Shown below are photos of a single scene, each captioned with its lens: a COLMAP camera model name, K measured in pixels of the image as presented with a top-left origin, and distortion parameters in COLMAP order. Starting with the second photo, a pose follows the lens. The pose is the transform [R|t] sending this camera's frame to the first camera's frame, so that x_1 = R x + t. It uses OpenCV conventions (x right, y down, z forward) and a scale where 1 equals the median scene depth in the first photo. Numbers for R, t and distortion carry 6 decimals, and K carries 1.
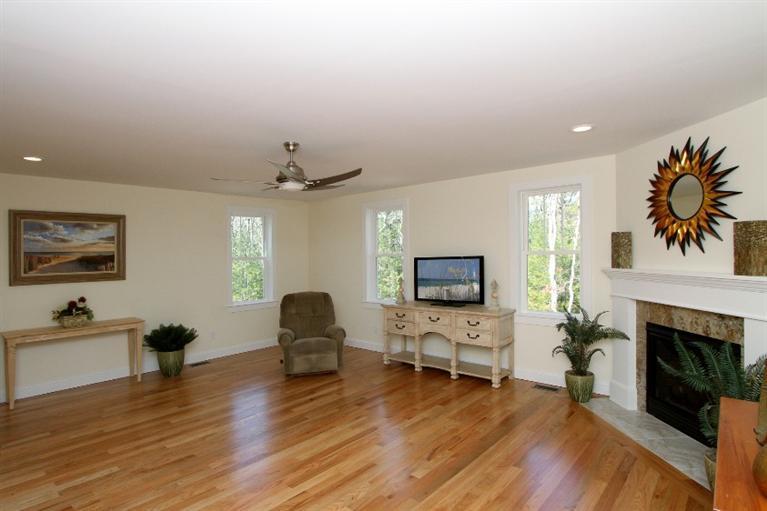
lens RADIAL K [[413.9, 0, 383.5], [0, 413.9, 255.5], [0, 0, 1]] dist [-0.023135, 0.000367]
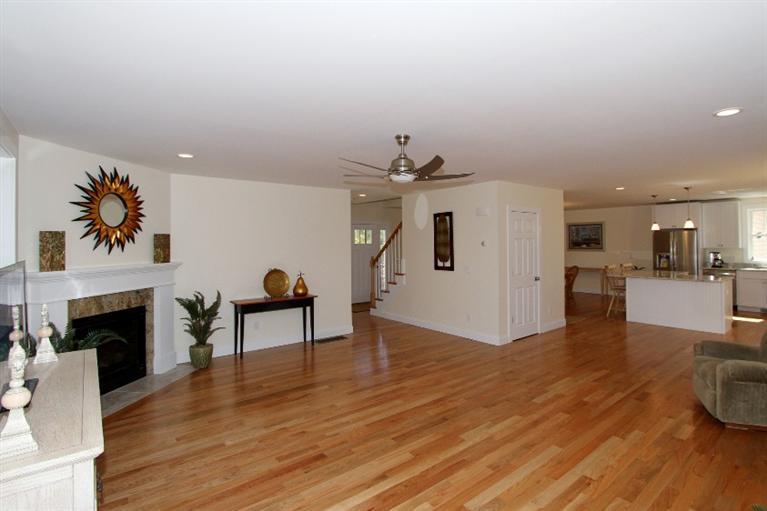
lens RADIAL K [[358.0, 0, 383.5], [0, 358.0, 255.5], [0, 0, 1]] dist [0.000045, 0.000287]
pose [[-0.974248, 0.023133, 0.224289, -0.385049], [0.032004, 0.998839, 0.035997, -0.010246], [-0.223196, 0.042248, -0.973858, 1.929431]]
